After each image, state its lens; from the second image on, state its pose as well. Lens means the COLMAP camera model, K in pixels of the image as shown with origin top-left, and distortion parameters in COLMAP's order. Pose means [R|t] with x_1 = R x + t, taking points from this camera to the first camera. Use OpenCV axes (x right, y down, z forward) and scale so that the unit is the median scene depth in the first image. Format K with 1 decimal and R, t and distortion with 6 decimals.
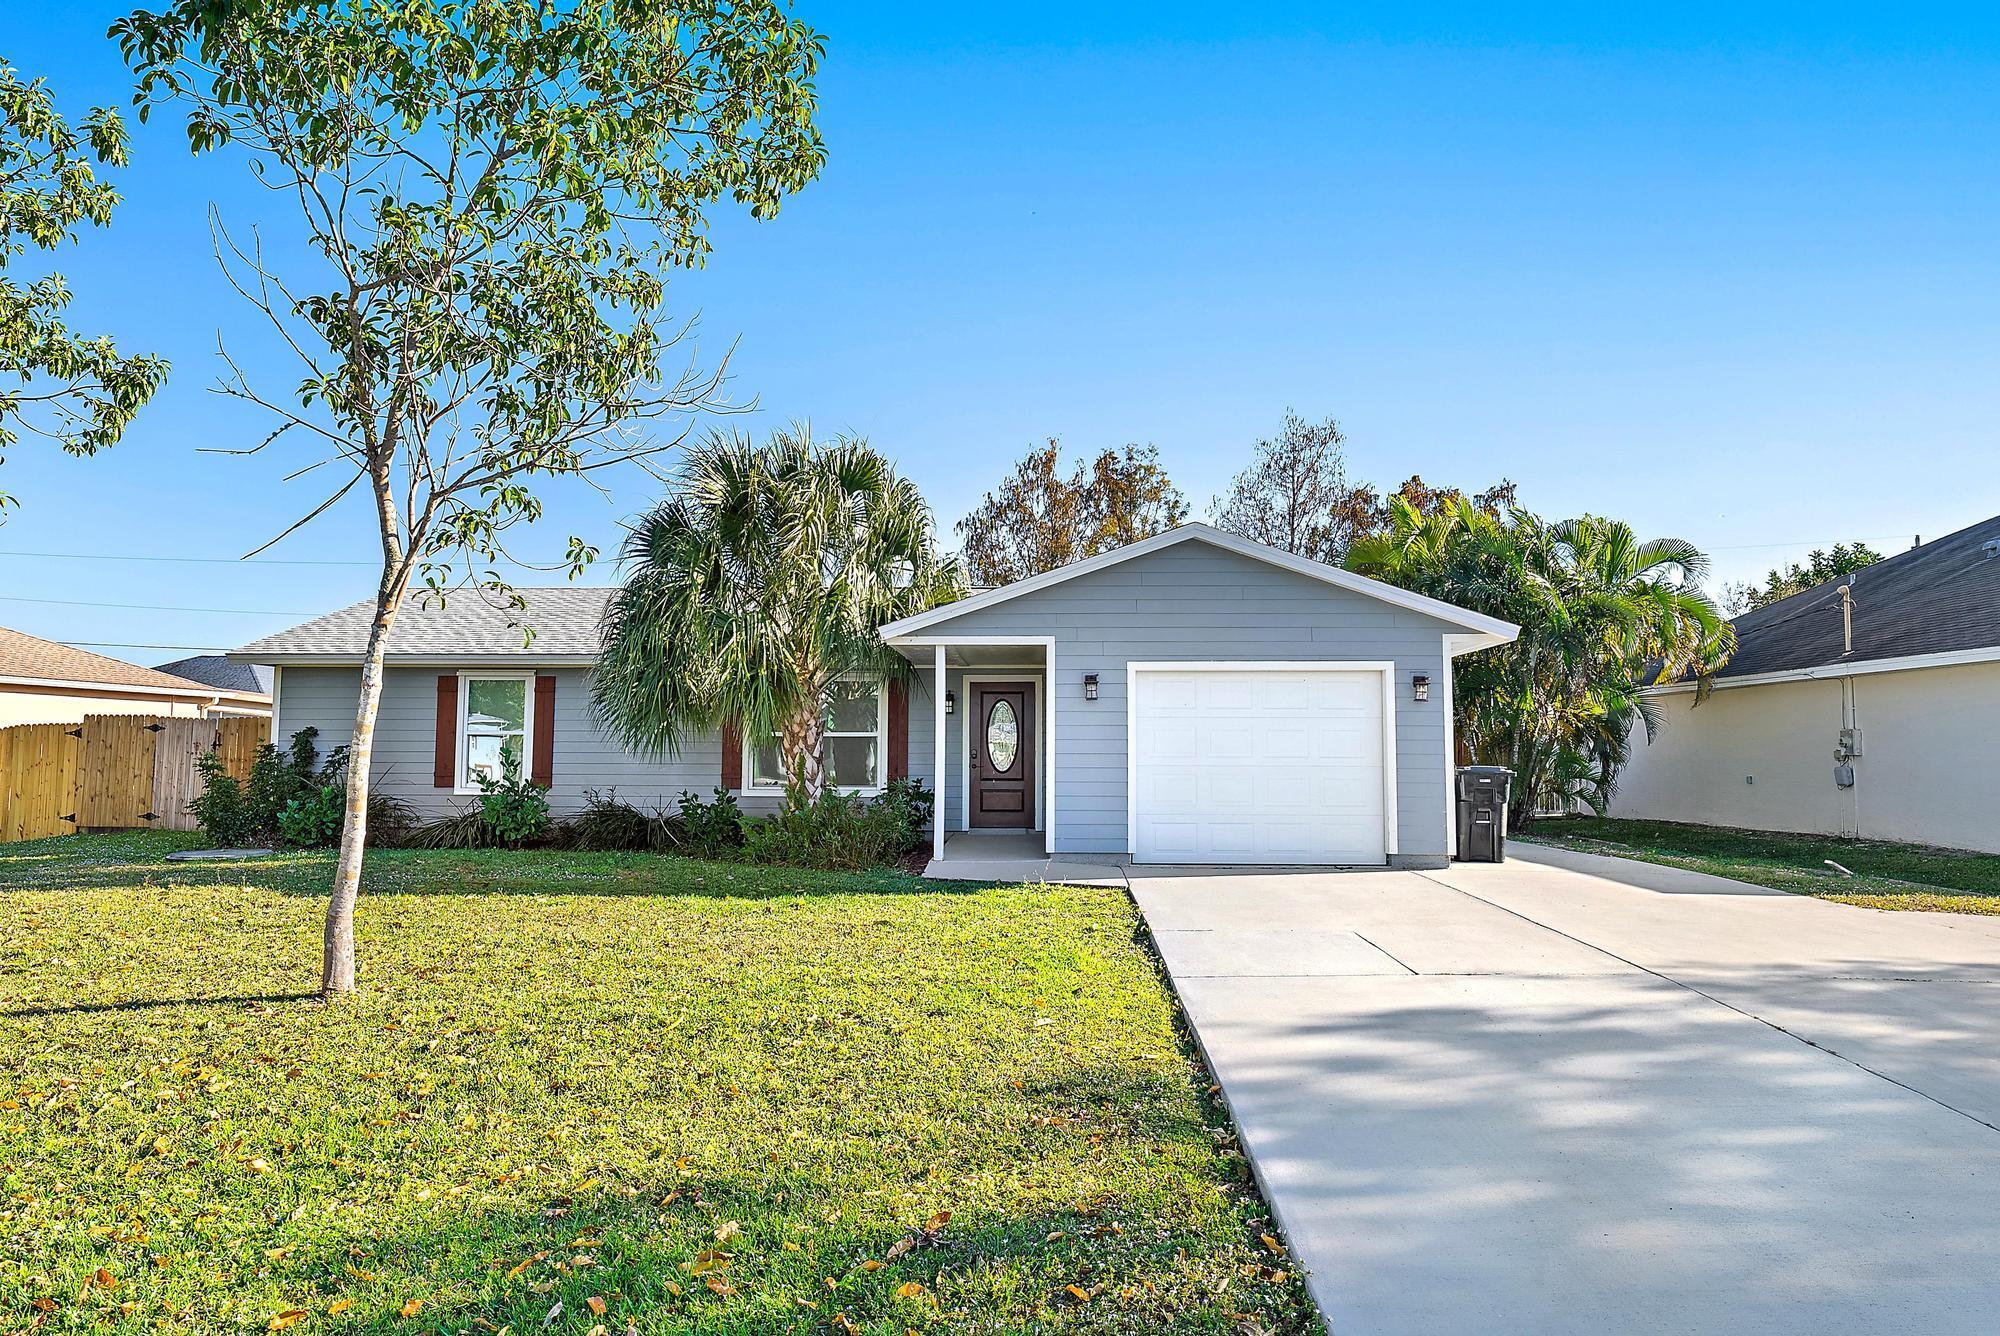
lens RADIAL K [[1255.8, 0, 1002.4], [0, 1255.8, 651.7], [0, 0, 1]] dist [-0.000359, 0.000850]
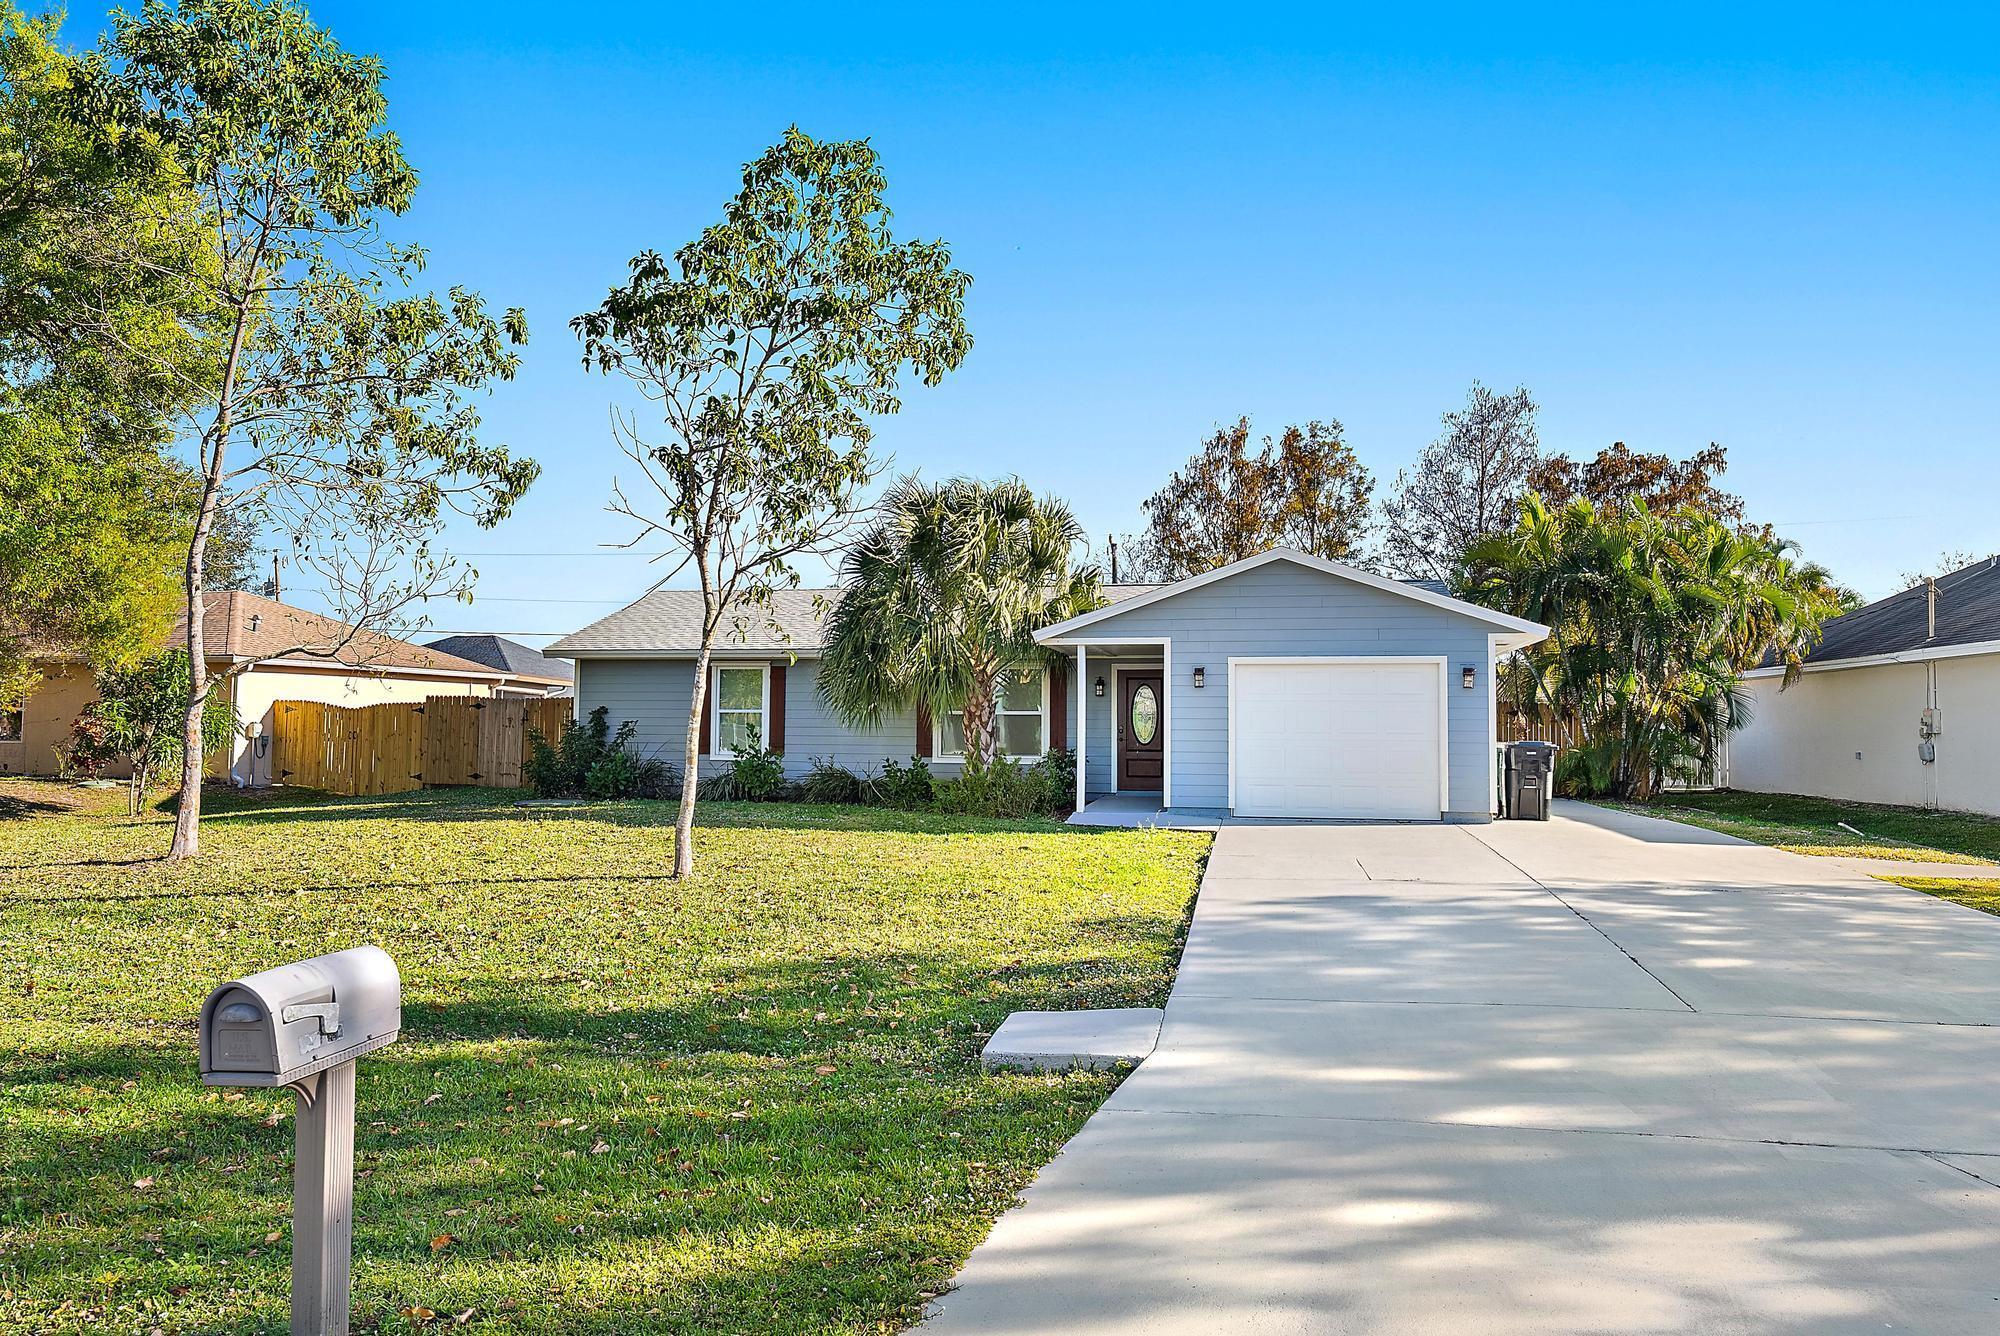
lens RADIAL K [[1388.1, 0, 999.2], [0, 1388.1, 674.6], [0, 0, 1]] dist [-0.004094, 0.001569]
pose [[0.986293, -0.003249, -0.164972, 0.092491], [0.010429, 0.999034, 0.042680, -0.032875], [0.164674, -0.043816, 0.985374, -0.371769]]
